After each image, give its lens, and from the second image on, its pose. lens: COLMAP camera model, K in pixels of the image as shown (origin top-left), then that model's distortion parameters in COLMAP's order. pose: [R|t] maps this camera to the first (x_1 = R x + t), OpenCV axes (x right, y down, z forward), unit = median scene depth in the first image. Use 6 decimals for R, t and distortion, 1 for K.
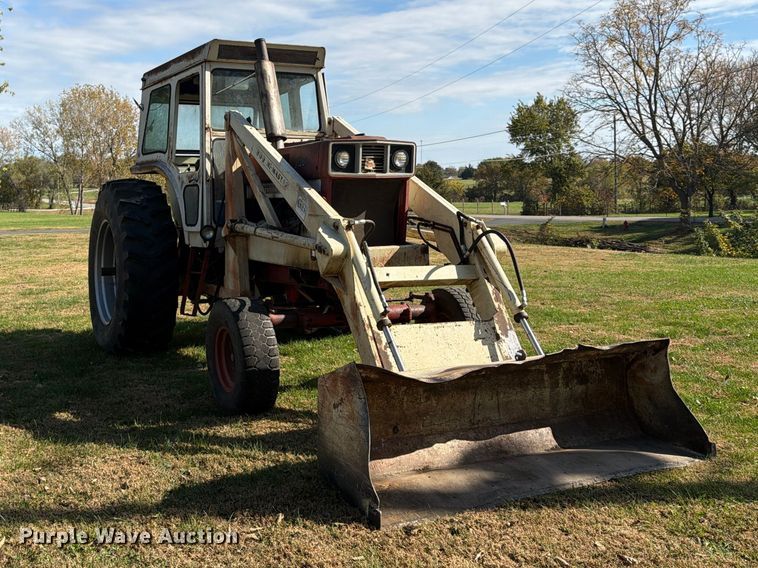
lens RADIAL K [[823.4, 0, 315.1], [0, 823.4, 234.4], [0, 0, 1]] dist [0.079520, -0.034039]
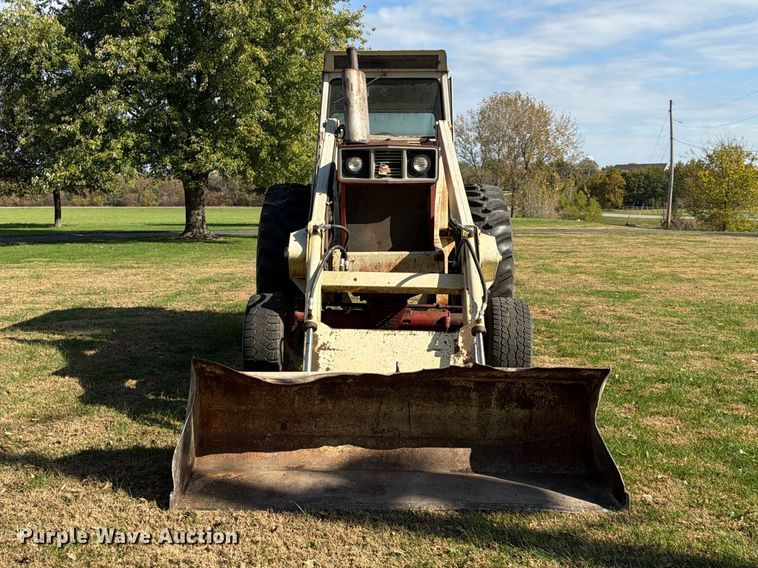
lens RADIAL K [[794.2, 0, 376.6], [0, 794.2, 268.5], [0, 0, 1]] dist [0.181395, -0.331067]
pose [[0.898613, 0.047303, -0.436185, 0.487305], [-0.029610, 0.998443, 0.047277, -0.010263], [0.437743, -0.029568, 0.898614, 0.118748]]
